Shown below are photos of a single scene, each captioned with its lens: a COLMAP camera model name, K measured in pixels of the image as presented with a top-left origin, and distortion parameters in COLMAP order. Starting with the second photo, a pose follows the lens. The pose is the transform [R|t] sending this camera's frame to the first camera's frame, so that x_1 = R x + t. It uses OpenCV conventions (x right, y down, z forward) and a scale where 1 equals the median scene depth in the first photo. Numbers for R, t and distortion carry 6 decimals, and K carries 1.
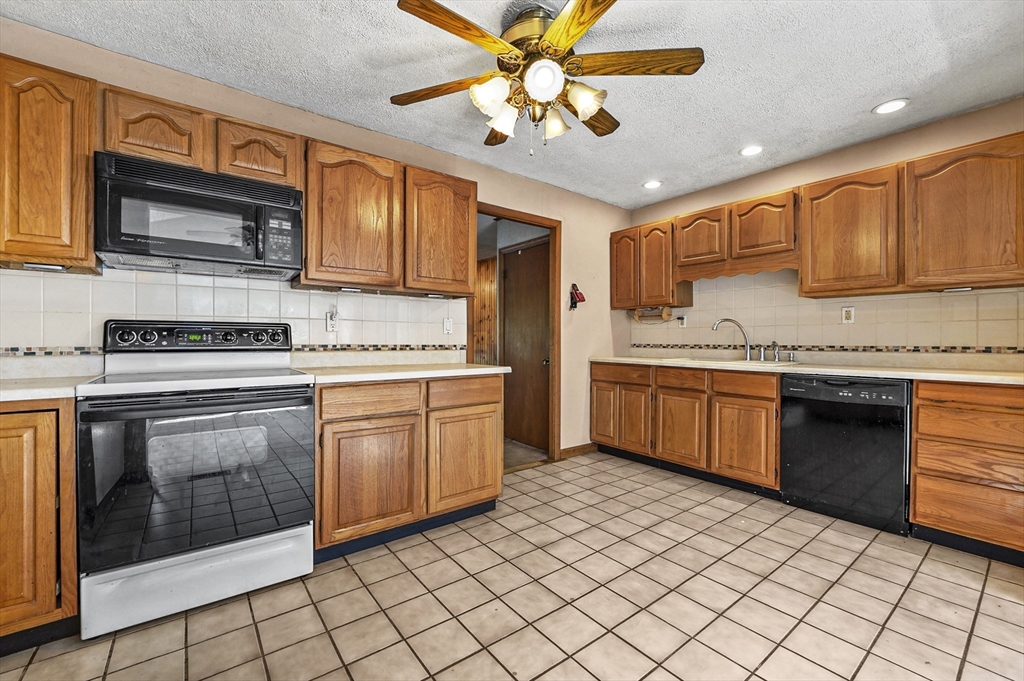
lens RADIAL K [[417.4, 0, 512.0], [0, 417.4, 340.5], [0, 0, 1]] dist [-0.010747, -0.000532]
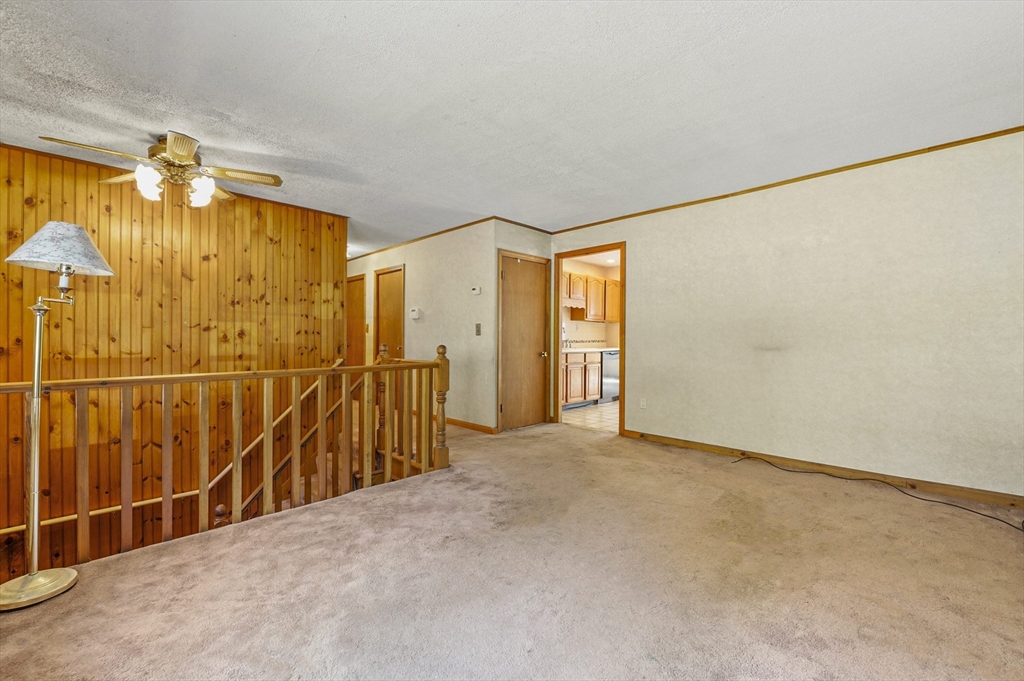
lens RADIAL K [[417.4, 0, 512.0], [0, 417.4, 340.5], [0, 0, 1]] dist [-0.010747, -0.000532]
pose [[-0.134665, -0.007738, 0.990861, -1.907159], [-0.003666, 0.999967, 0.007311, -0.004014], [-0.990884, -0.002648, -0.134689, 2.019107]]
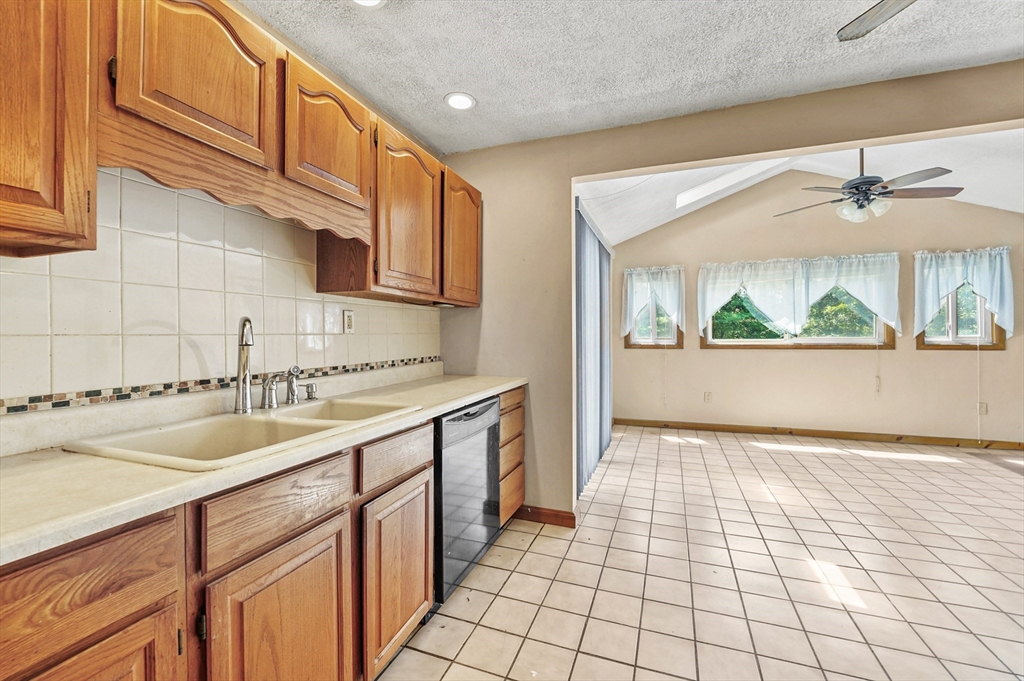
lens RADIAL K [[421.4, 0, 511.1], [0, 421.4, 336.3], [0, 0, 1]] dist [-0.008824, -0.000111]
pose [[-0.527293, -0.003893, 0.849674, 0.059393], [0.003034, 0.999975, 0.006465, -0.046804], [-0.849678, 0.005987, -0.527268, 1.332692]]
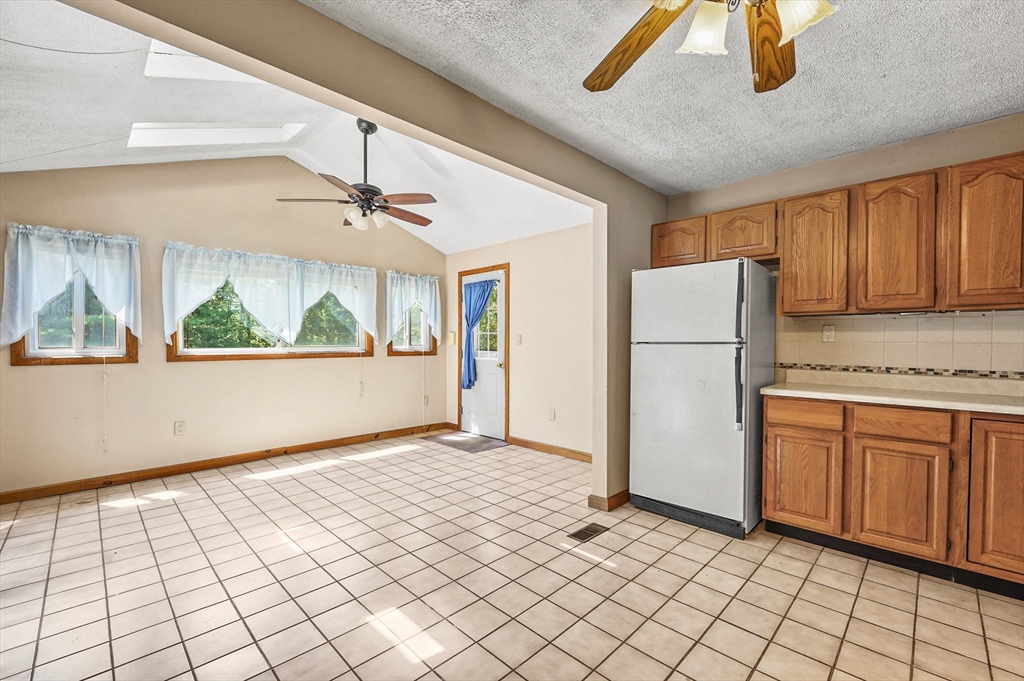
lens RADIAL K [[429.2, 0, 521.6], [0, 429.2, 351.1], [0, 0, 1]] dist [-0.016823, -0.000409]
pose [[-0.989418, -0.003524, -0.145049, 0.323734], [-0.006585, 0.999766, 0.020629, -0.045466], [0.144942, 0.021366, -0.989209, 1.086842]]
